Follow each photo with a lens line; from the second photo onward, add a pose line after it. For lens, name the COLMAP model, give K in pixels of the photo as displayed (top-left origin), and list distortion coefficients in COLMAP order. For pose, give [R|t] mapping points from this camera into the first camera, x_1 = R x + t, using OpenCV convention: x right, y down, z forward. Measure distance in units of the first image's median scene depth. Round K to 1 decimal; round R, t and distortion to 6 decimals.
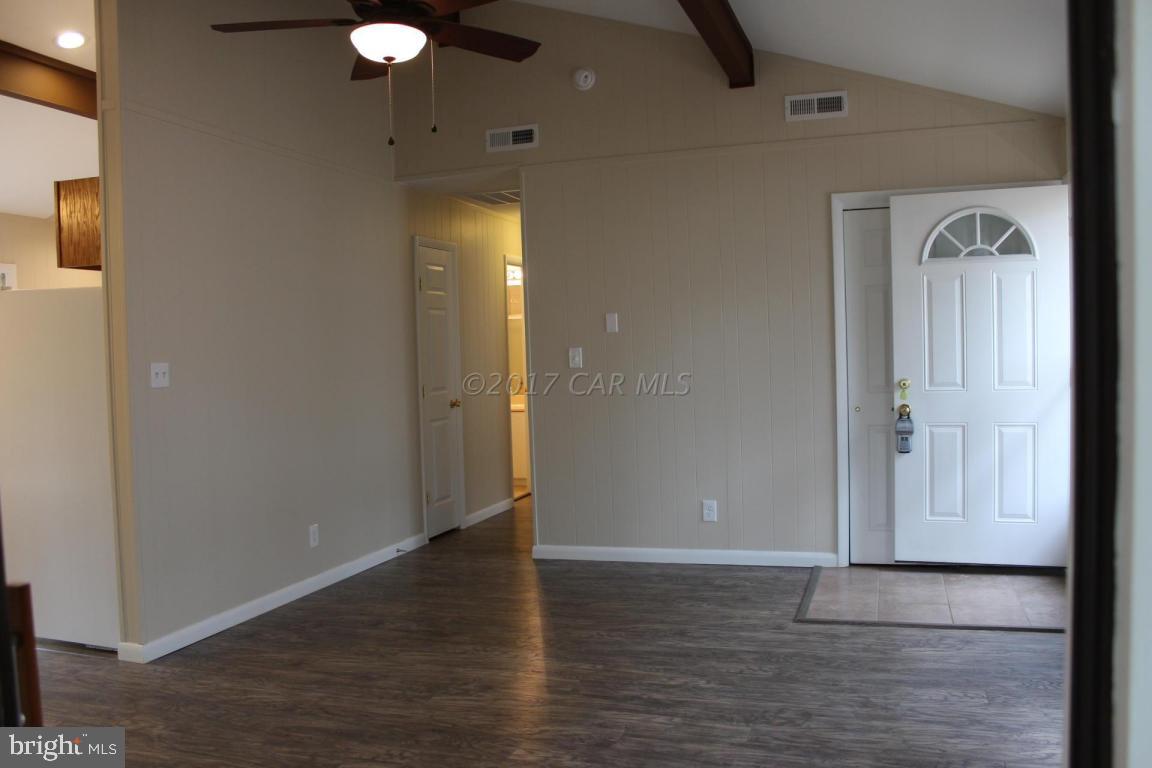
lens RADIAL K [[941.5, 0, 582.2], [0, 941.5, 397.8], [0, 0, 1]] dist [-0.161372, 0.139151]
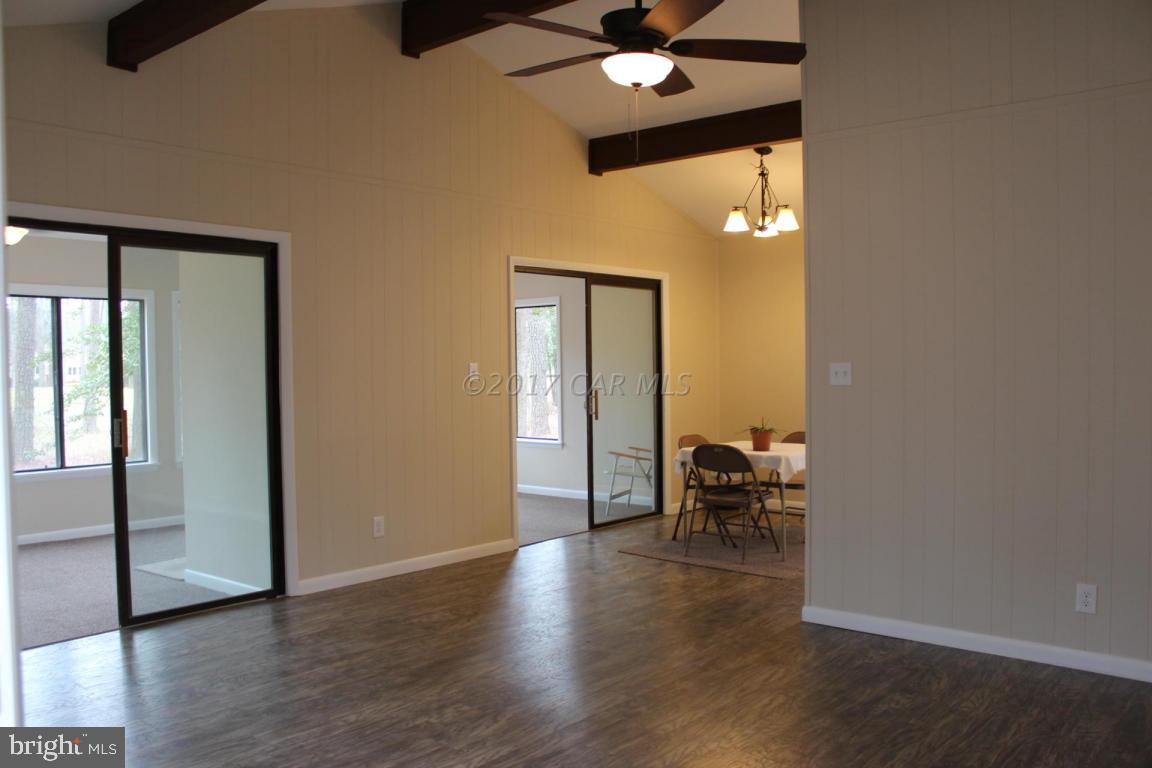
lens RADIAL K [[941.5, 0, 582.2], [0, 941.5, 397.8], [0, 0, 1]] dist [-0.161372, 0.139151]
pose [[-0.374969, 0.067484, -0.924578, 0.643712], [-0.029794, 0.995954, 0.084777, -0.077076], [0.926559, 0.059336, -0.371441, 1.067448]]
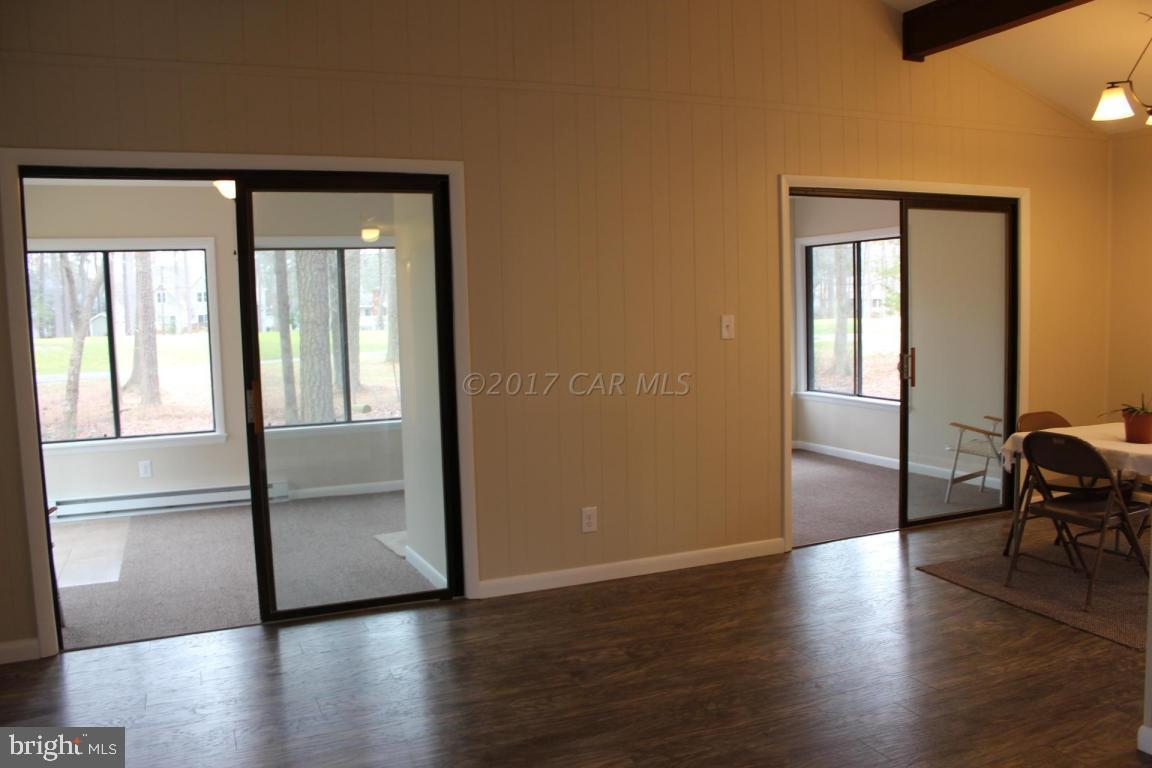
lens RADIAL K [[941.5, 0, 582.2], [0, 941.5, 397.8], [0, 0, 1]] dist [-0.161372, 0.139151]
pose [[-0.743244, 0.112297, -0.659529, 0.246249], [0.010777, 0.987694, 0.156029, -0.082375], [0.668934, 0.108860, -0.735307, 1.095796]]
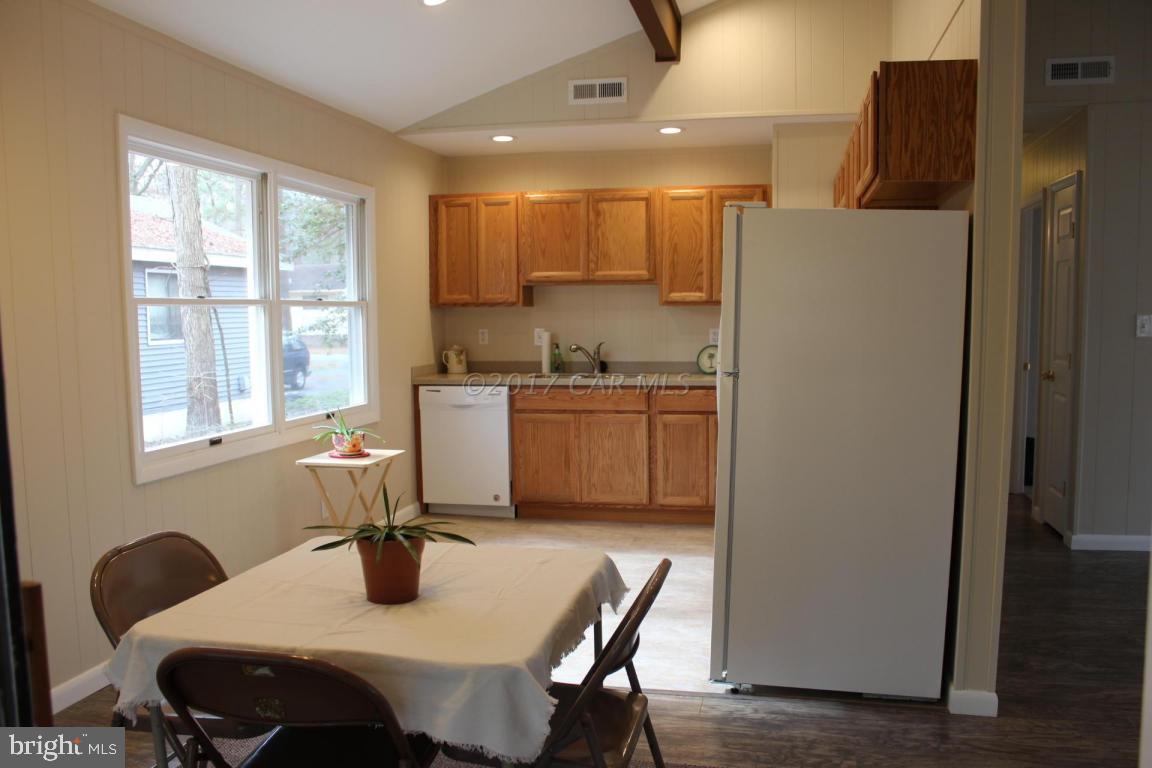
lens RADIAL K [[941.5, 0, 582.2], [0, 941.5, 397.8], [0, 0, 1]] dist [-0.161372, 0.139151]
pose [[0.994237, 0.012963, 0.106416, -0.835281], [-0.016369, 0.999379, 0.031203, 0.009192], [-0.105945, -0.032765, 0.993832, 0.271455]]
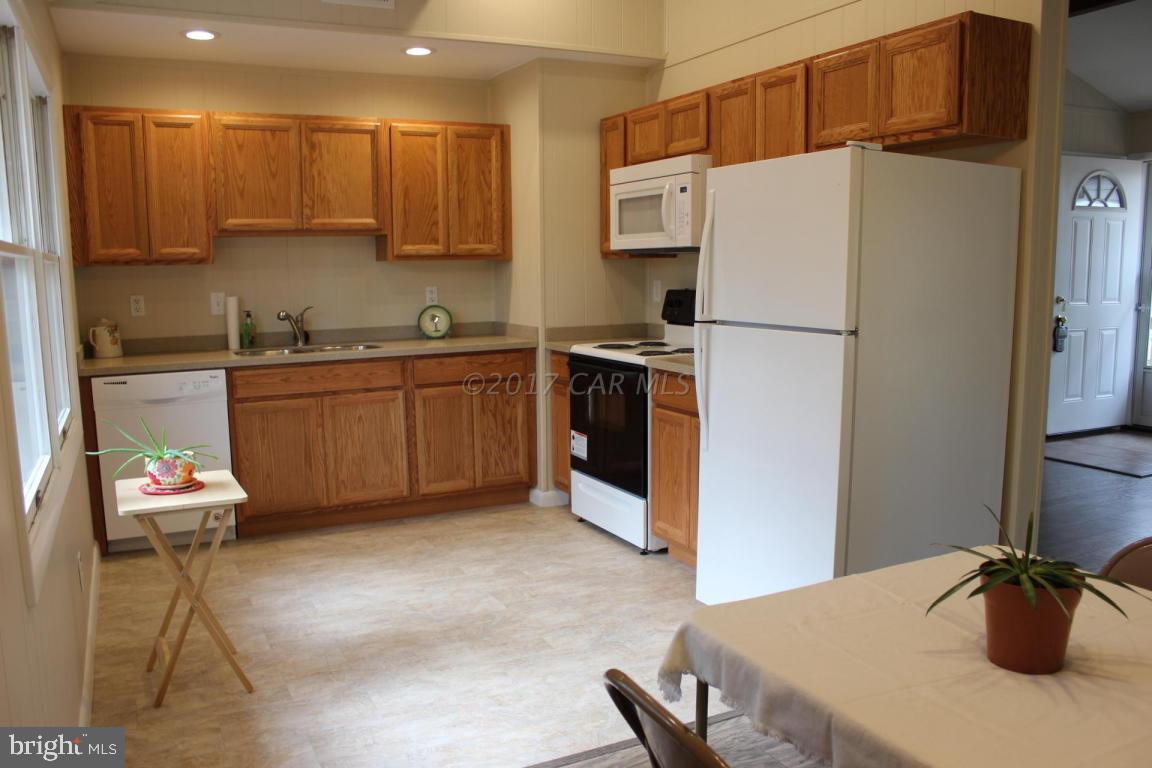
lens RADIAL K [[941.5, 0, 582.2], [0, 941.5, 397.8], [0, 0, 1]] dist [-0.161372, 0.139151]
pose [[0.708155, -0.078326, 0.701699, -1.239234], [0.030681, 0.996303, 0.080248, -0.001116], [-0.705390, -0.035299, 0.707940, 0.651382]]
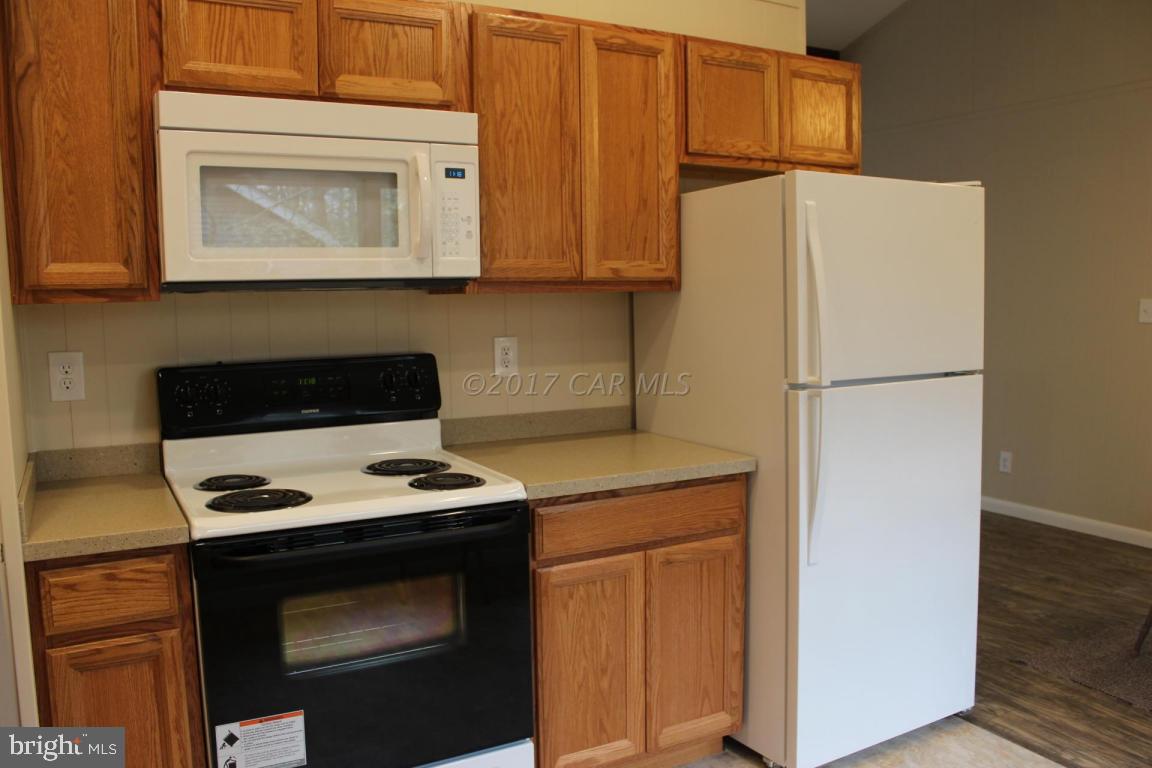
lens RADIAL K [[941.5, 0, 582.2], [0, 941.5, 397.8], [0, 0, 1]] dist [-0.161372, 0.139151]
pose [[-0.740247, -0.032997, 0.671525, -0.878061], [0.073102, 0.988923, 0.129176, -0.072782], [-0.668349, 0.144712, -0.729635, 1.638016]]
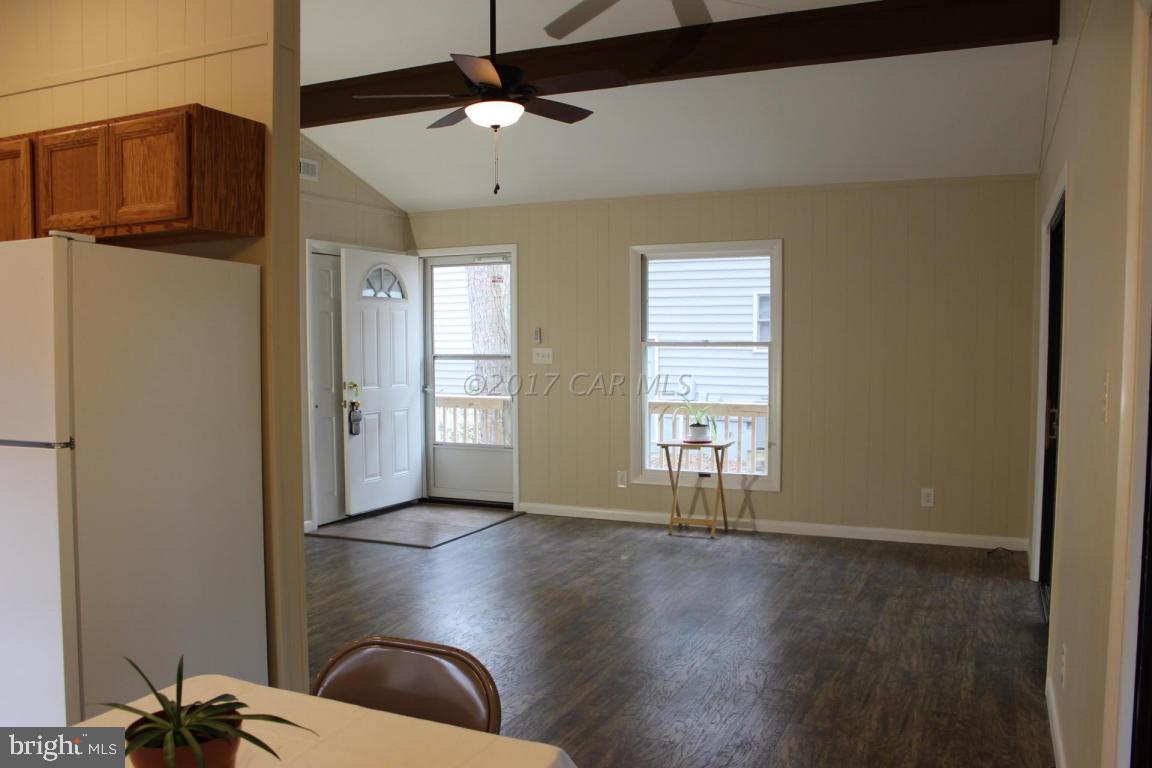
lens RADIAL K [[941.5, 0, 582.2], [0, 941.5, 397.8], [0, 0, 1]] dist [-0.161372, 0.139151]
pose [[0.105873, -0.030879, 0.993900, -1.170672], [0.055827, 0.998126, 0.025063, -0.013974], [-0.992811, 0.052832, 0.107398, 0.598512]]
